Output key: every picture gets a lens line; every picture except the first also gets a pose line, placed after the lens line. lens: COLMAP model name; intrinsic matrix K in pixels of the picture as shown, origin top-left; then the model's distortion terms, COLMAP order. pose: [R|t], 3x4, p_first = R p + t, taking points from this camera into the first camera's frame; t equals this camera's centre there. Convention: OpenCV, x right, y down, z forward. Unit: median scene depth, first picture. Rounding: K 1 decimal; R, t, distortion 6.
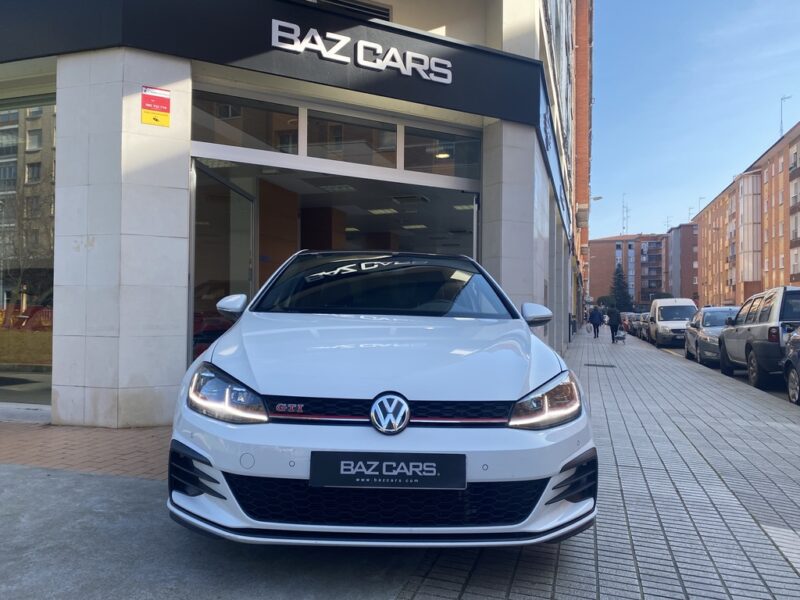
lens RADIAL K [[614.3, 0, 401.3], [0, 614.3, 307.6], [0, 0, 1]] dist [0.022372, 0.000431]
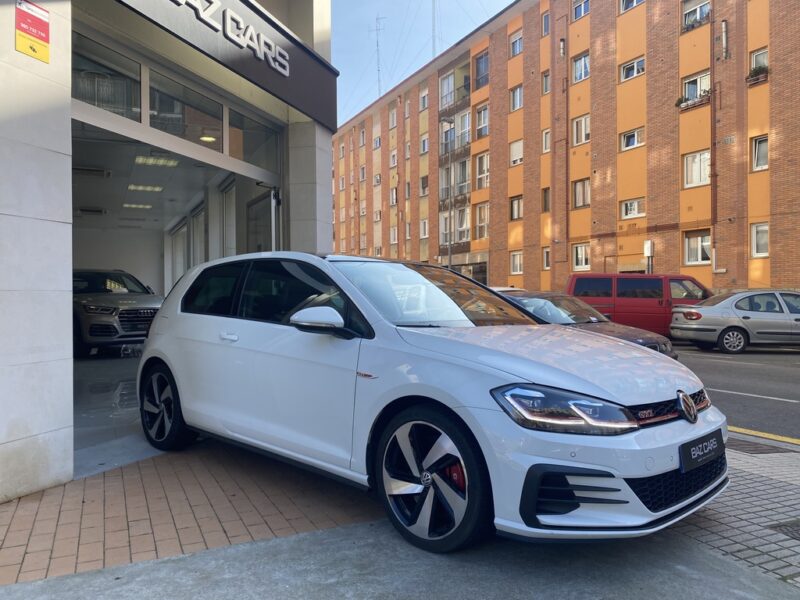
lens RADIAL K [[622.4, 0, 400.0], [0, 622.4, 300.0], [0, 0, 1]] dist [0.015118, -0.008173]
pose [[0.716500, -0.015009, 0.697426, -0.513447], [0.004517, 0.999847, 0.016876, -0.029285], [-0.697573, -0.008941, 0.716458, 0.181058]]
